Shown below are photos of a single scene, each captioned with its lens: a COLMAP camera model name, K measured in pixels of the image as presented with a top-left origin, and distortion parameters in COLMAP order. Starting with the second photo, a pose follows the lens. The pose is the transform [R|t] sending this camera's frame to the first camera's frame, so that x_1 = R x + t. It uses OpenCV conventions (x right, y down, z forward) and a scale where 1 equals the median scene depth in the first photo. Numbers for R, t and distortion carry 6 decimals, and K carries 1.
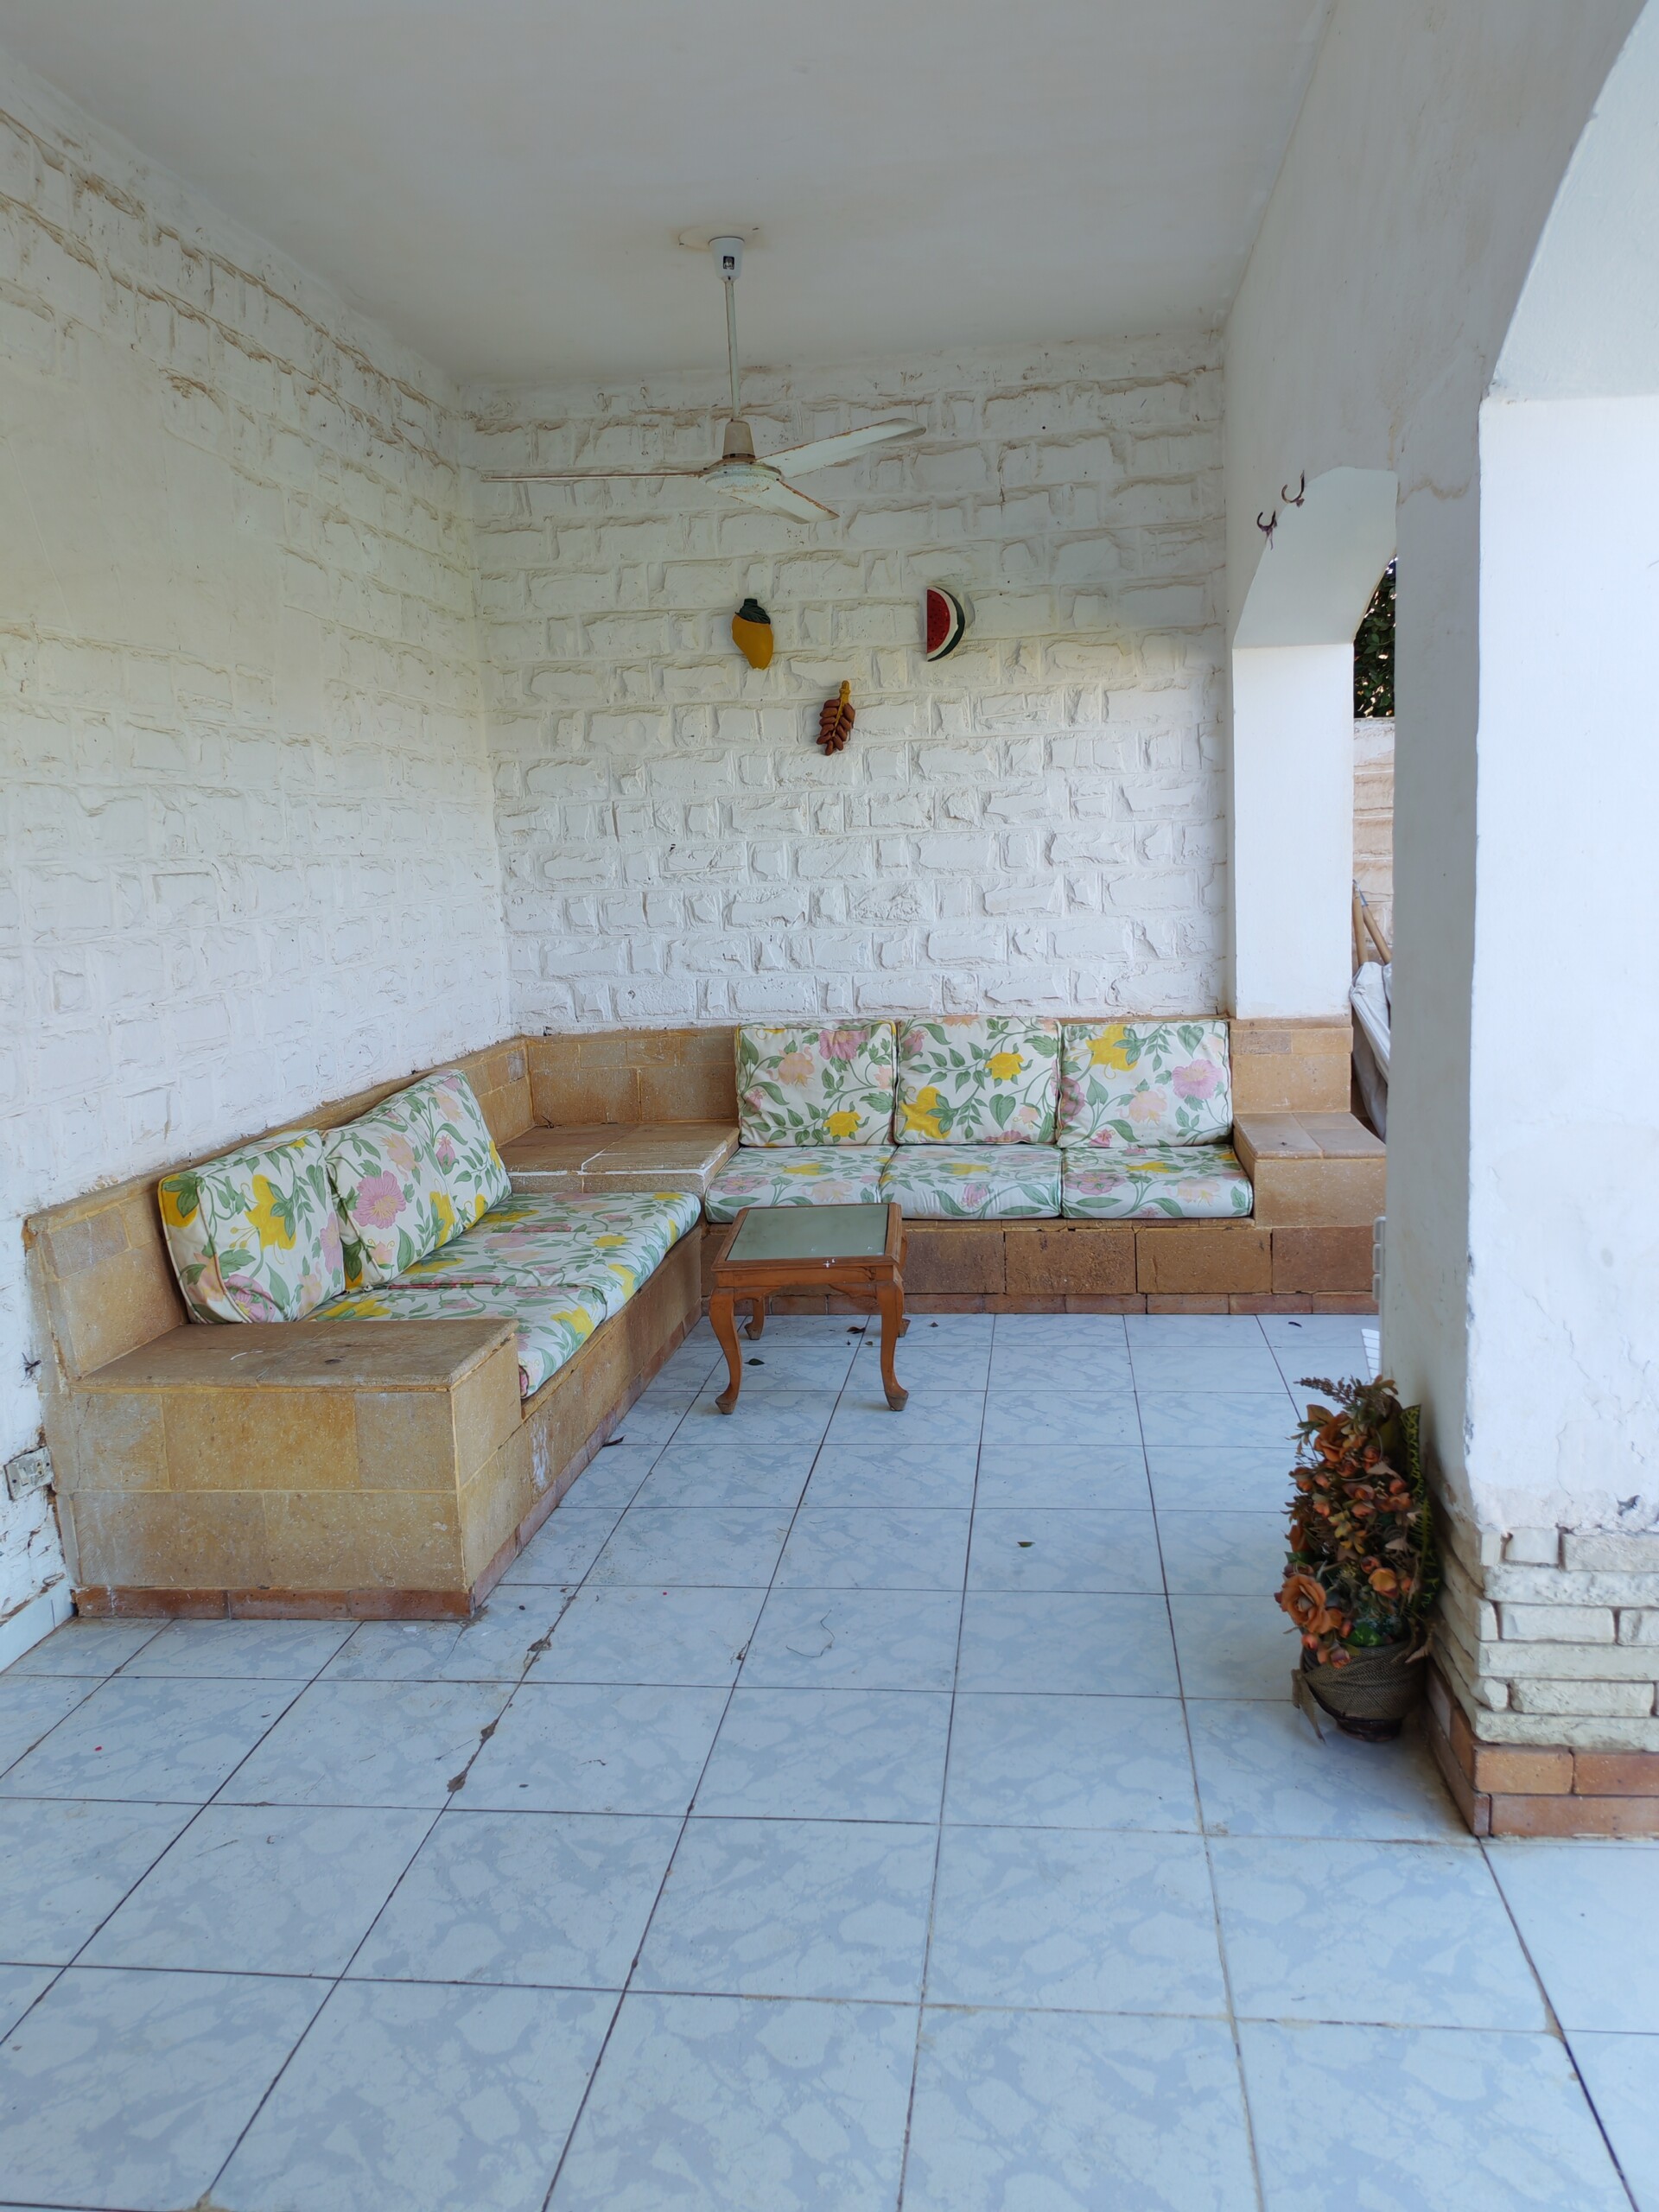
lens RADIAL K [[1632.3, 0, 829.8], [0, 1632.3, 1121.4], [0, 0, 1]] dist [0.082794, -0.113798]
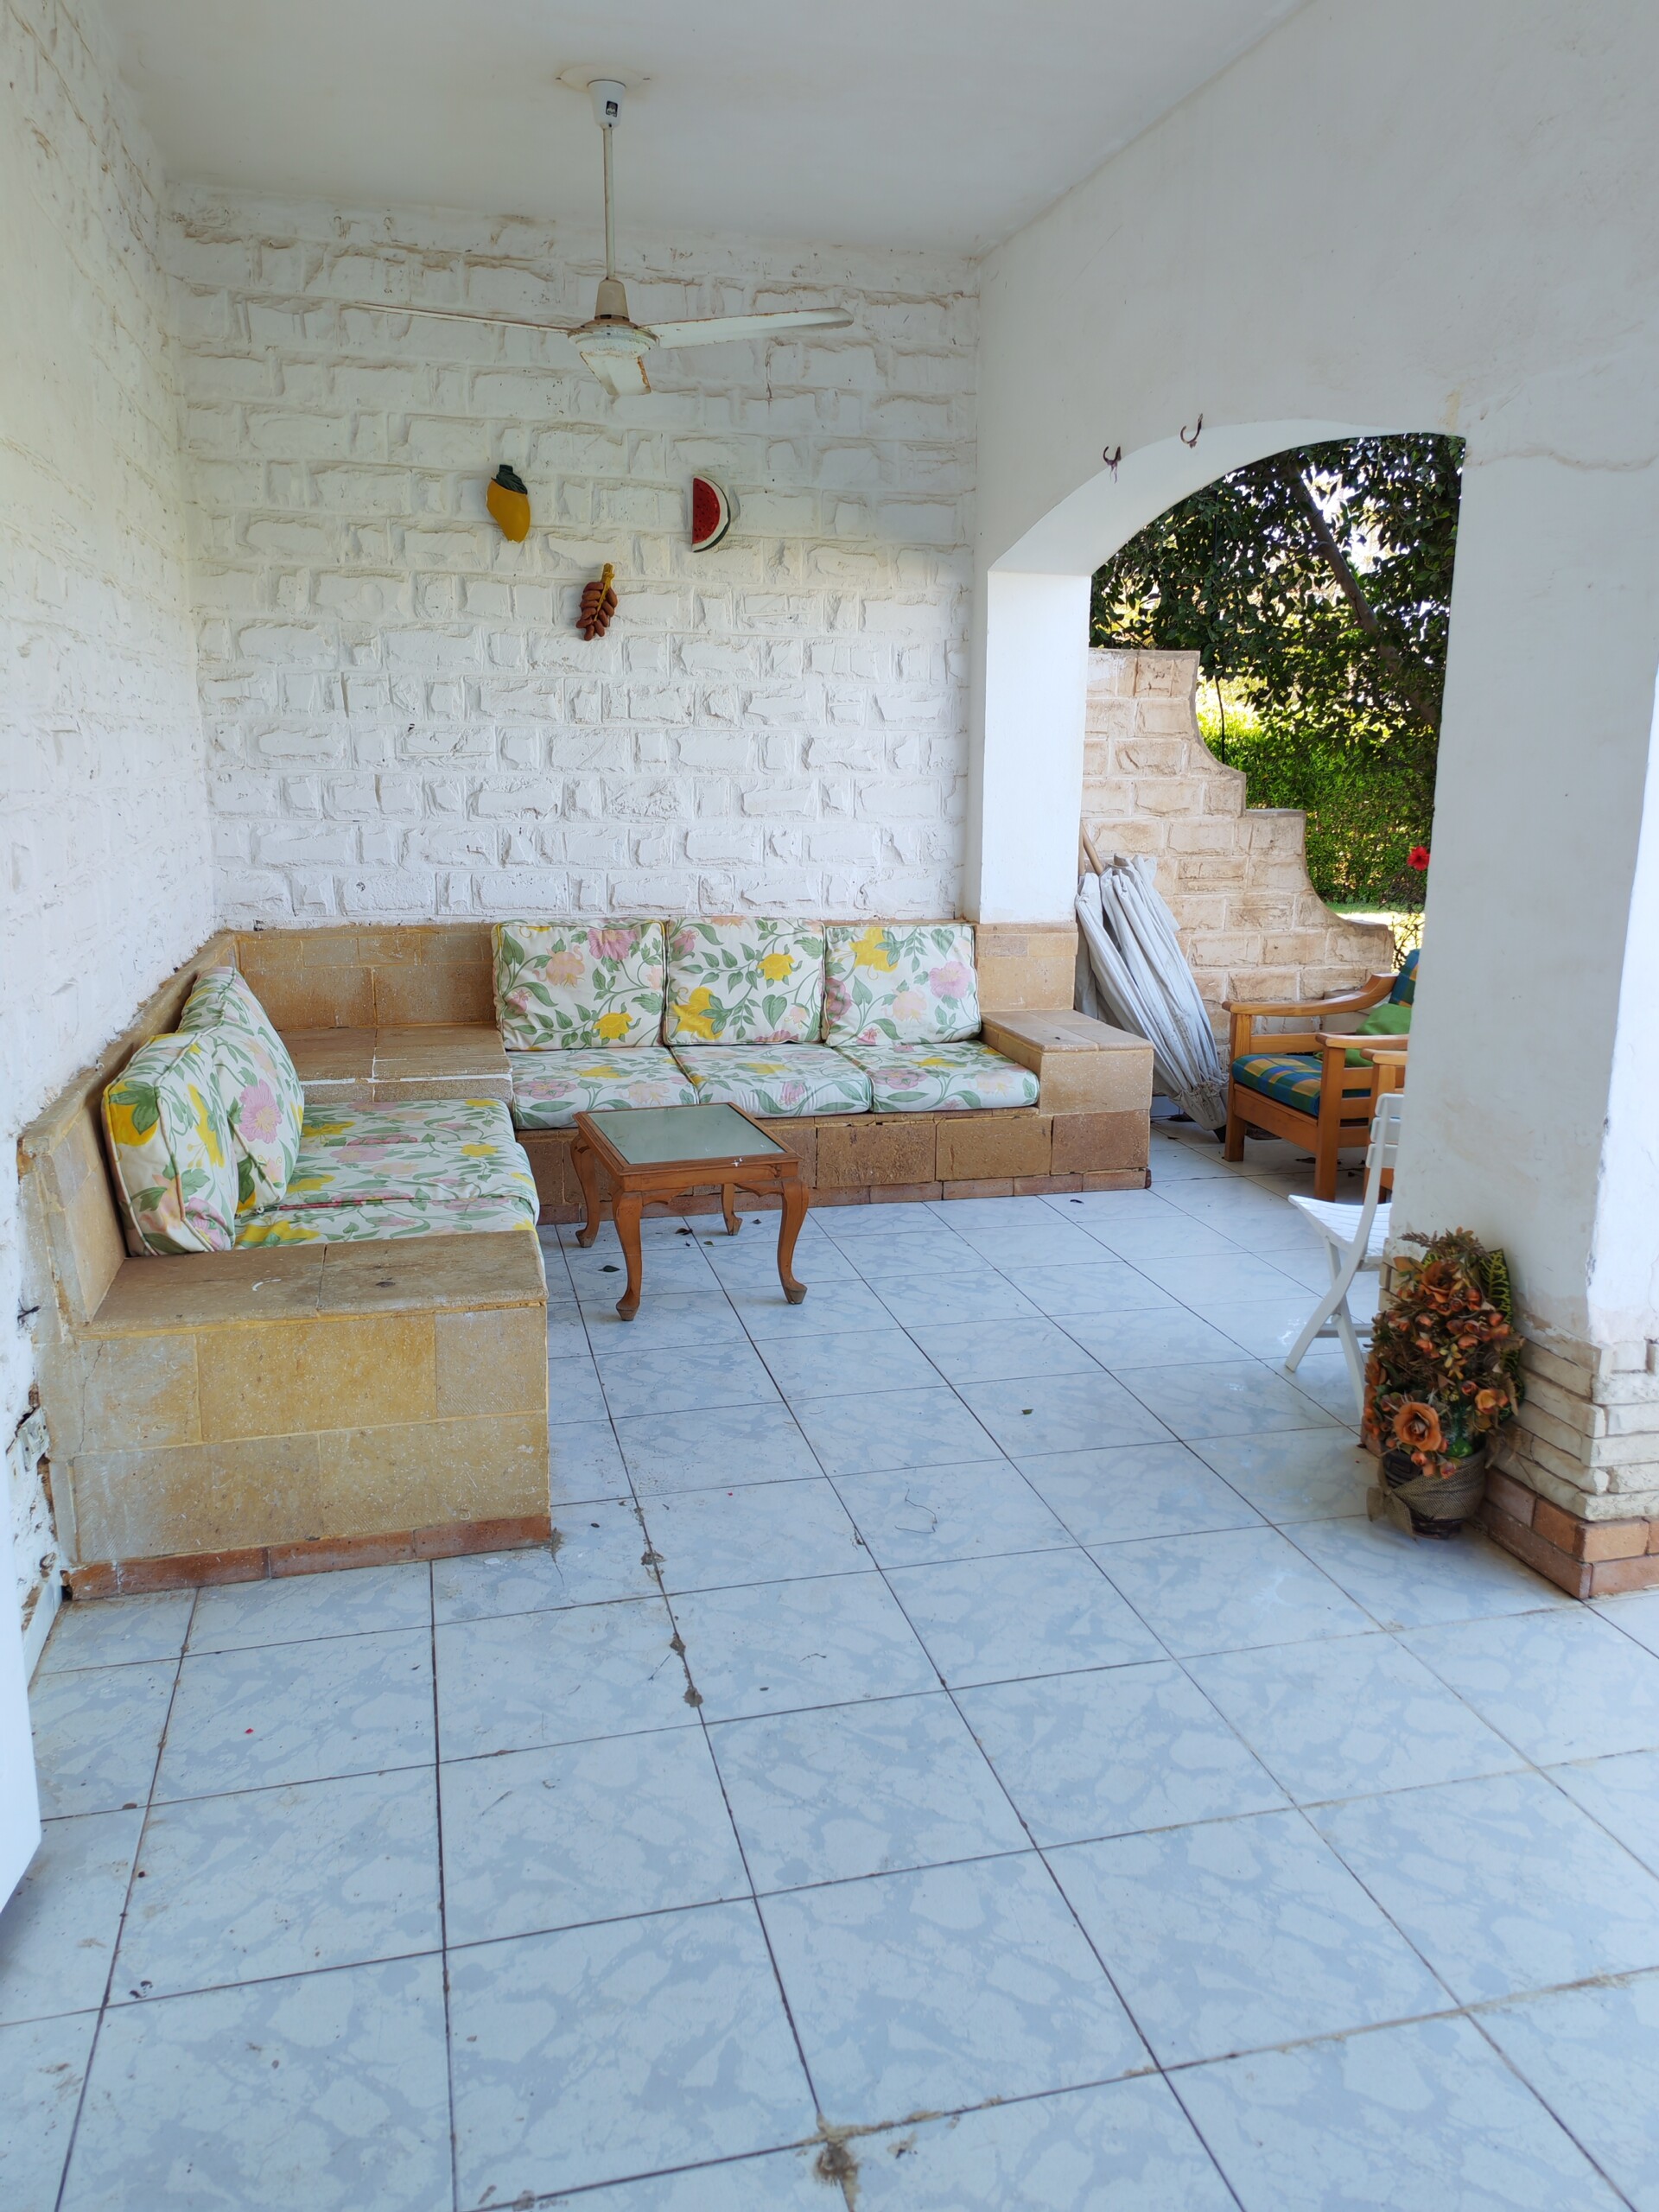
lens RADIAL K [[1632.3, 0, 846.0], [0, 1632.3, 1102.4], [0, 0, 1]] dist [0.082794, -0.113798]
pose [[0.929226, -0.027180, 0.368511, -0.236680], [0.010462, 0.998826, 0.047291, 0.003042], [-0.369364, -0.040089, 0.928420, 0.039672]]
